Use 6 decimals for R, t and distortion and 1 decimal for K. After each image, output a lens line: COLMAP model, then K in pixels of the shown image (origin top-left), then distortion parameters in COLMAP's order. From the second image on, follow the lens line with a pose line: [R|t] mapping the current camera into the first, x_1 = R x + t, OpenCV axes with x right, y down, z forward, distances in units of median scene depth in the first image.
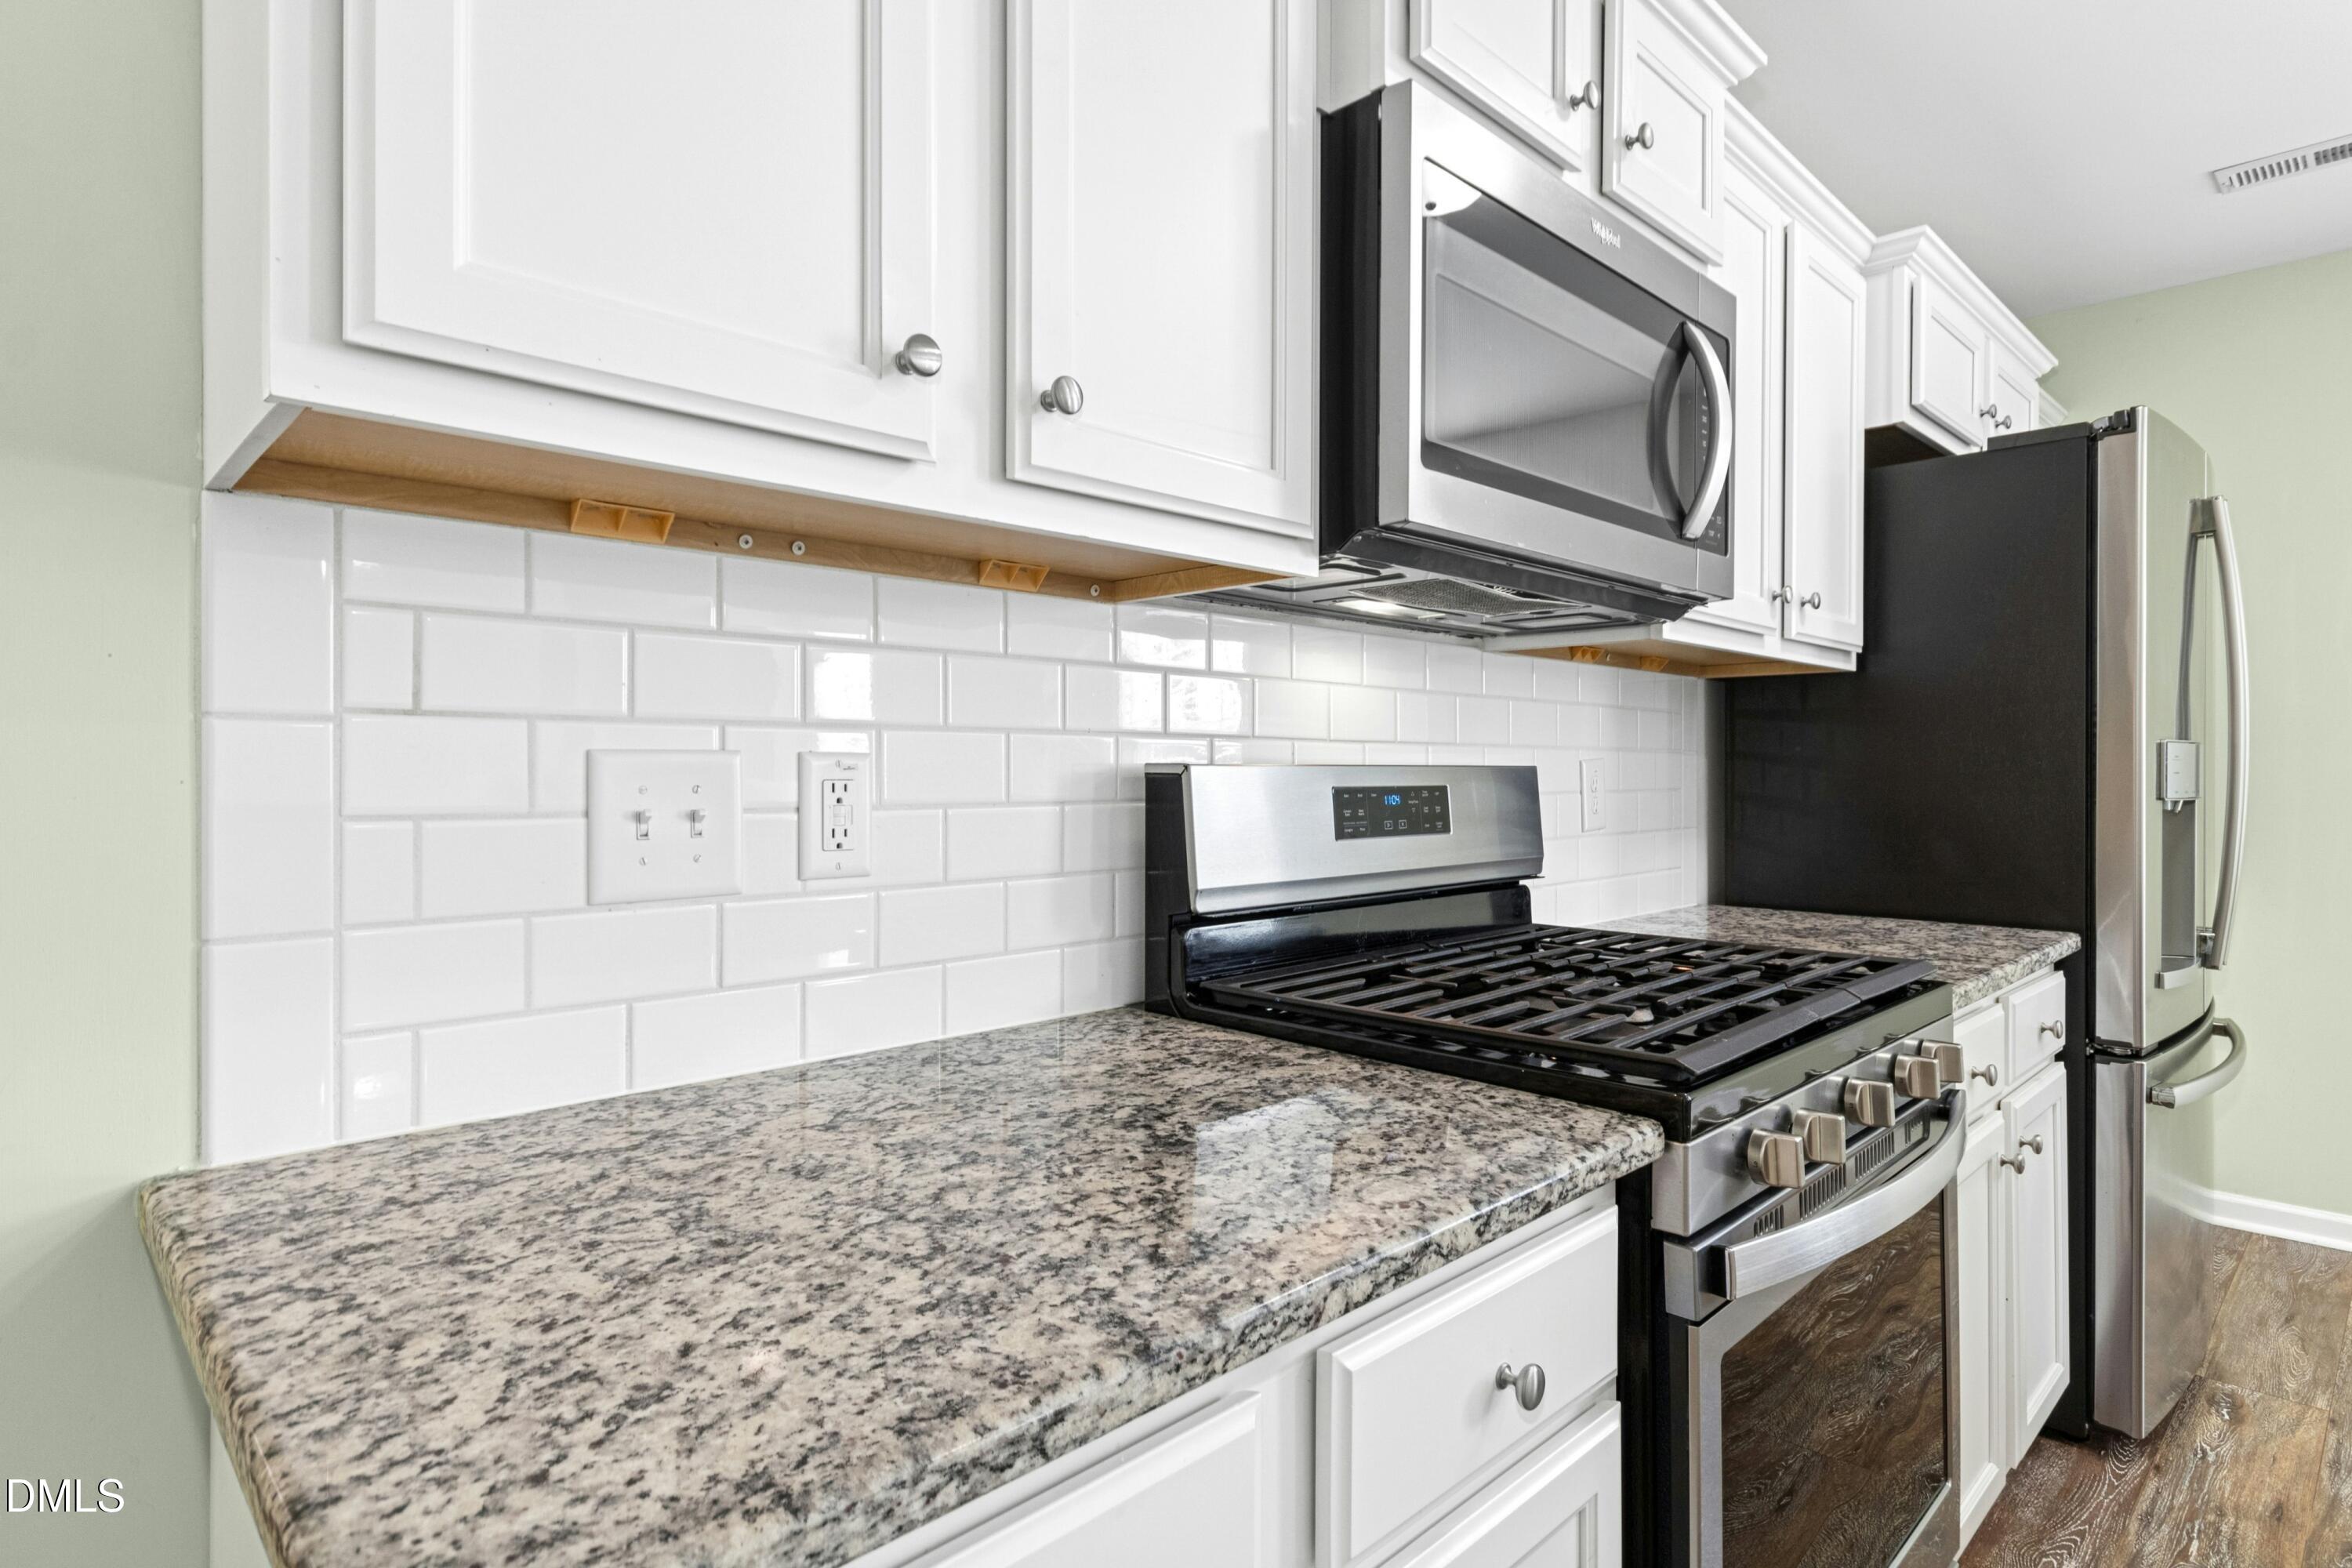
lens RADIAL K [[1218.0, 0, 1203.0], [0, 1218.0, 769.0], [0, 0, 1]] dist [0.005385, 0.000034]
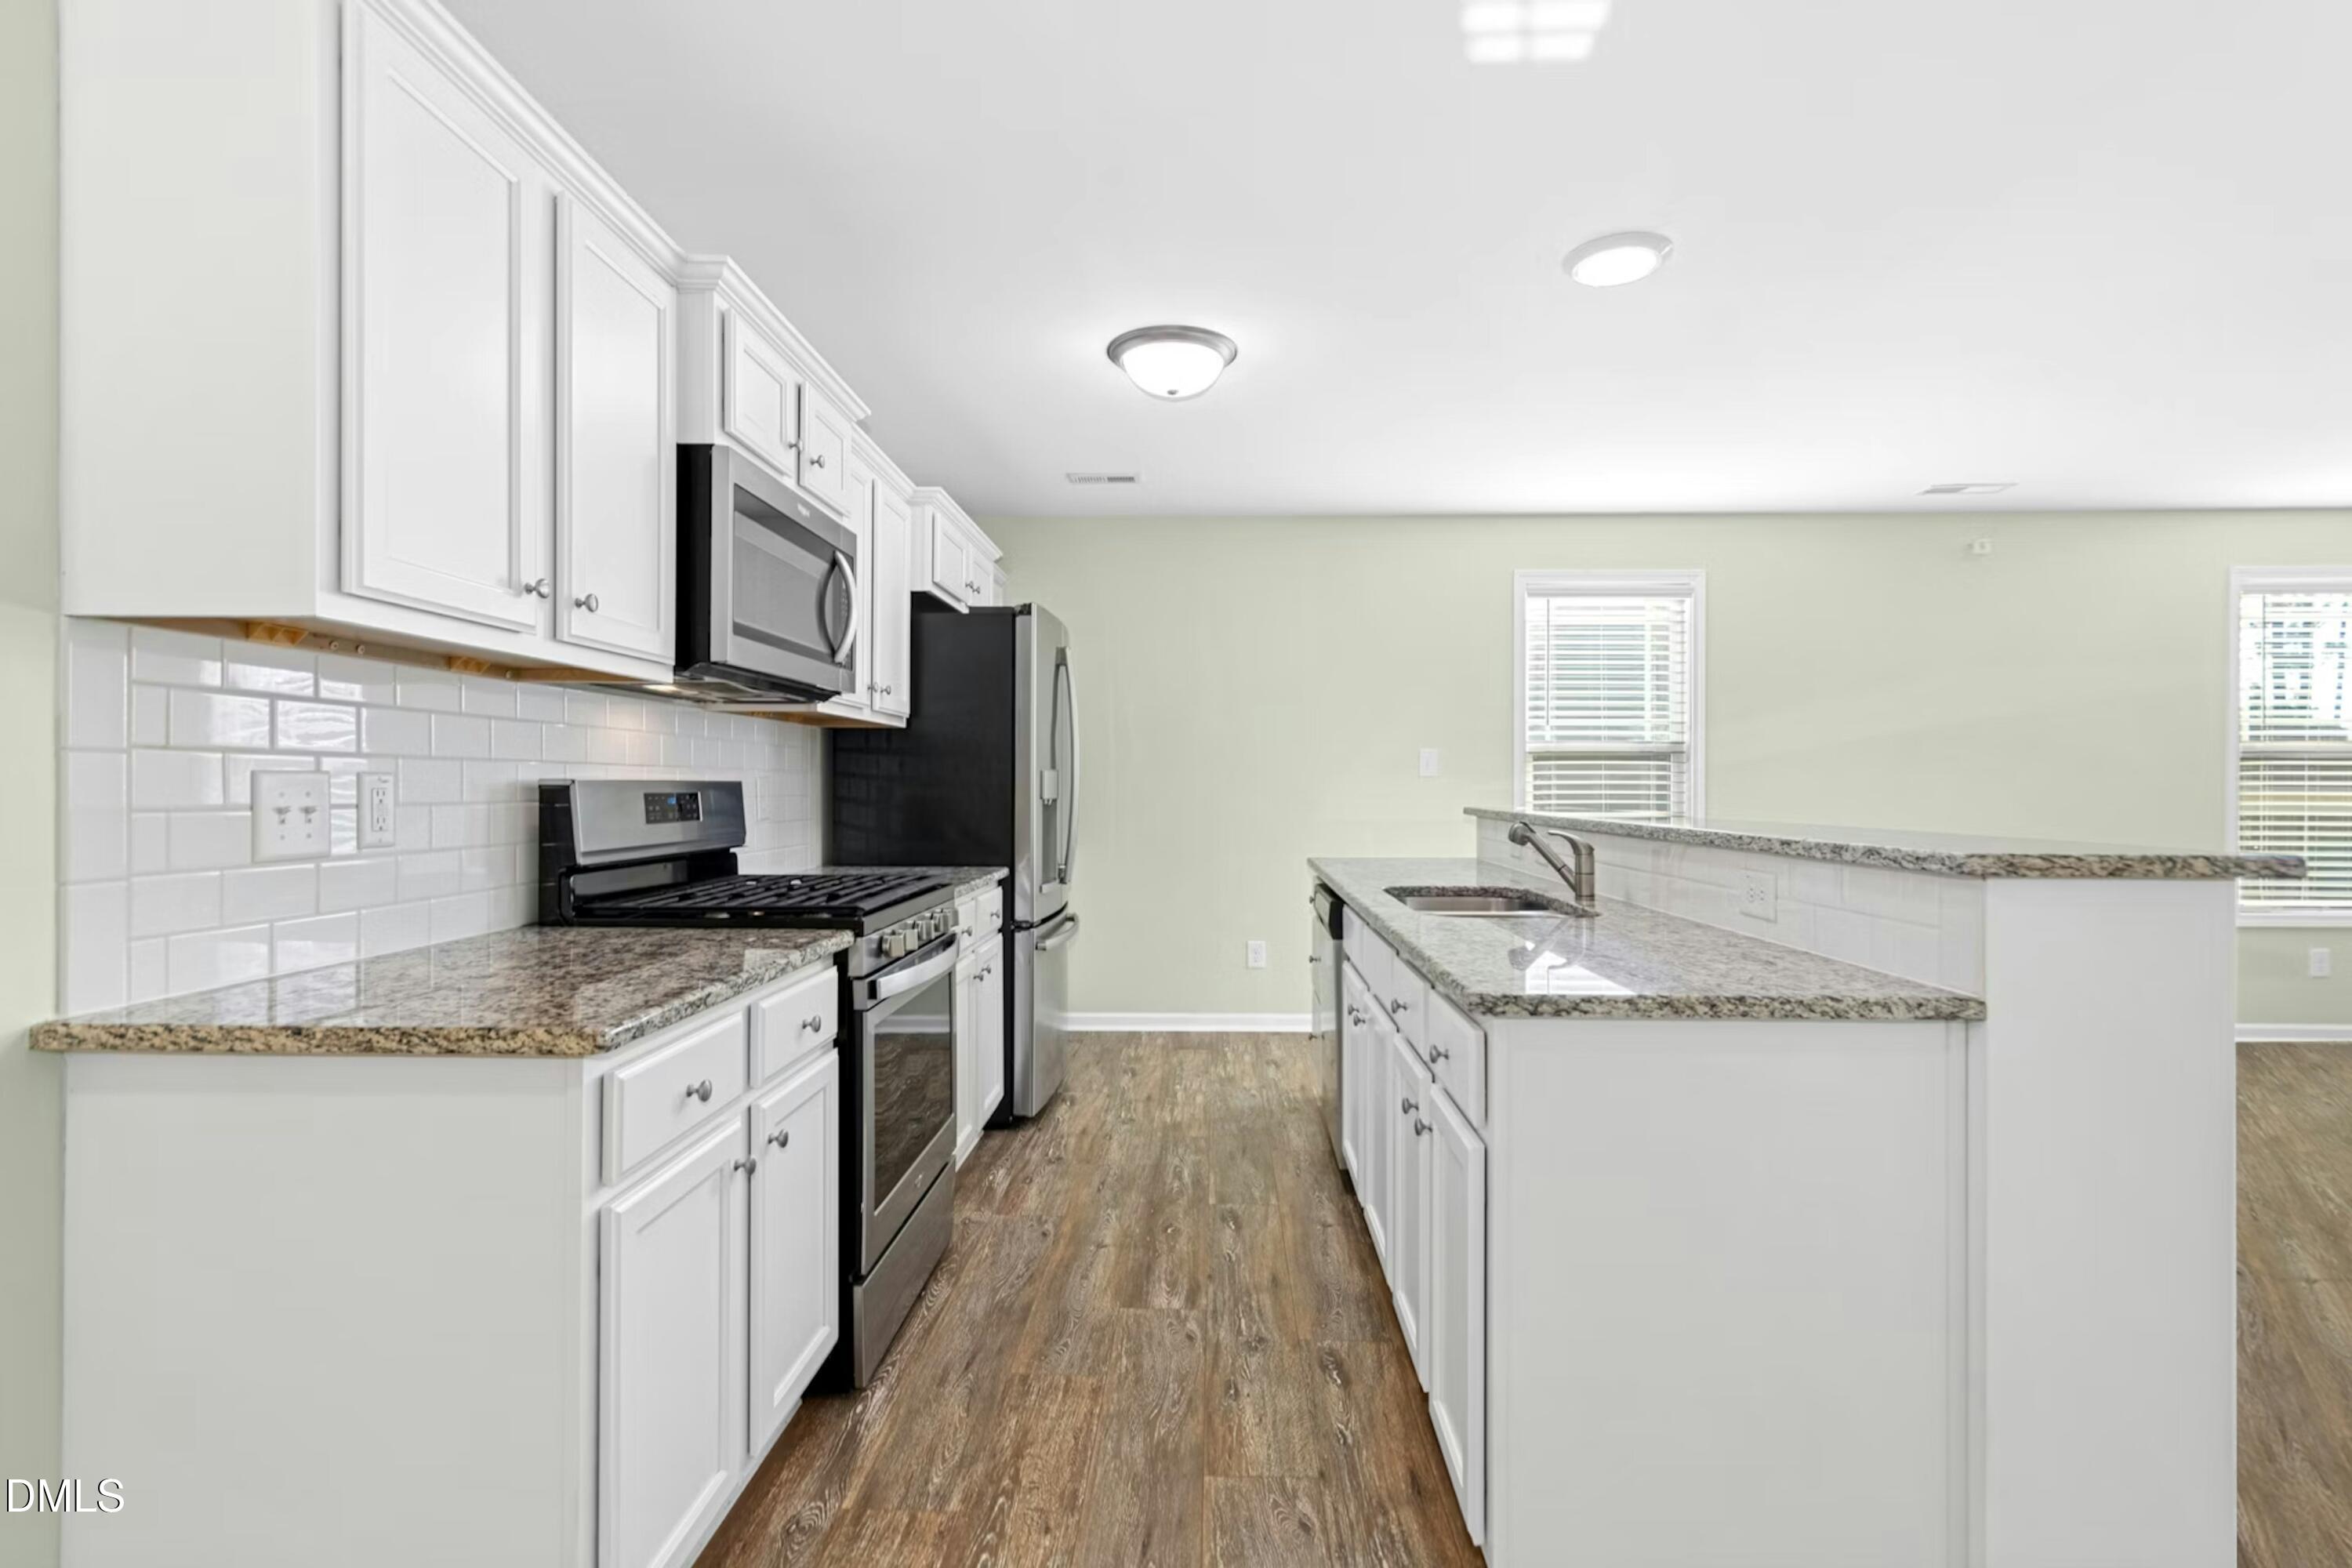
lens RADIAL K [[1103.6, 0, 1176.0], [0, 1103.6, 784.0], [0, 0, 1]] dist [-0.003938, -0.000630]
pose [[0.726966, 0.001436, 0.686671, -0.403230], [-0.001994, 0.999998, 0.000019, 0.000525], [-0.686670, -0.001383, 0.726968, -0.627067]]
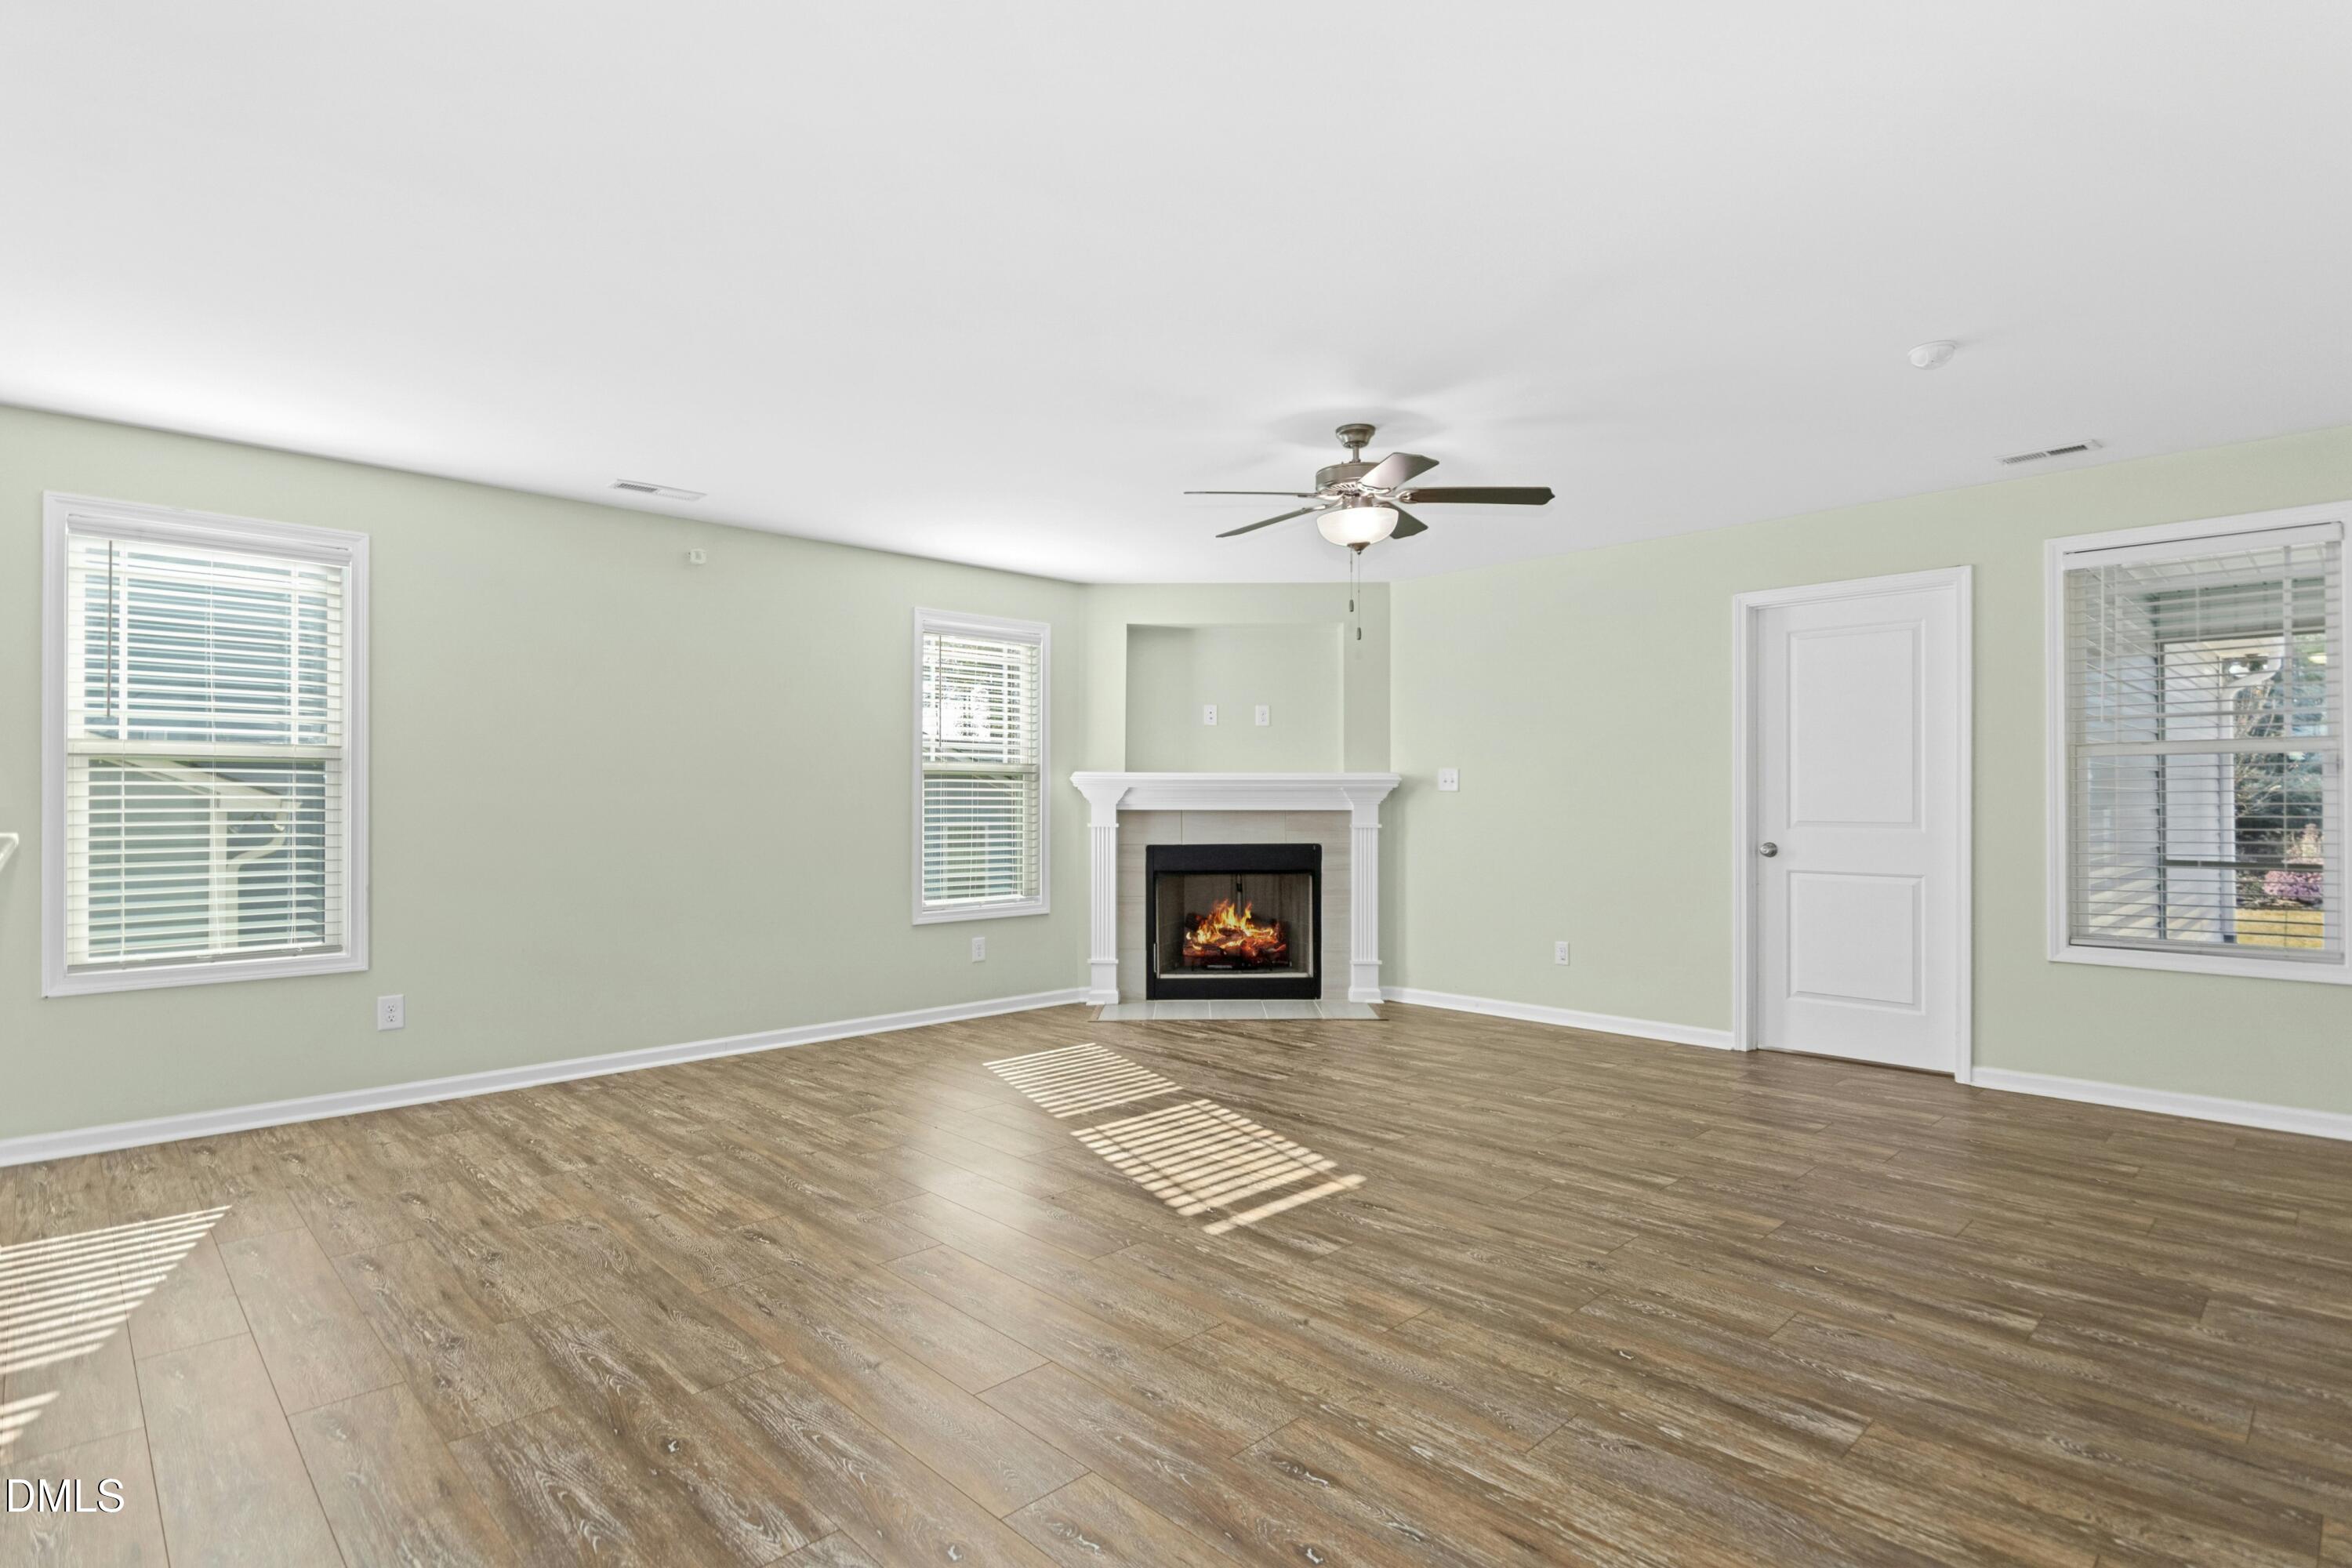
lens RADIAL K [[1165.7, 0, 1155.6], [0, 1165.7, 797.3], [0, 0, 1]] dist [0.002604, -0.000774]
pose [[0.011209, 0.003099, 0.999932, 0.209789], [-0.000586, 0.999995, -0.003092, -0.000026], [-0.999937, -0.000551, 0.011211, -1.253192]]
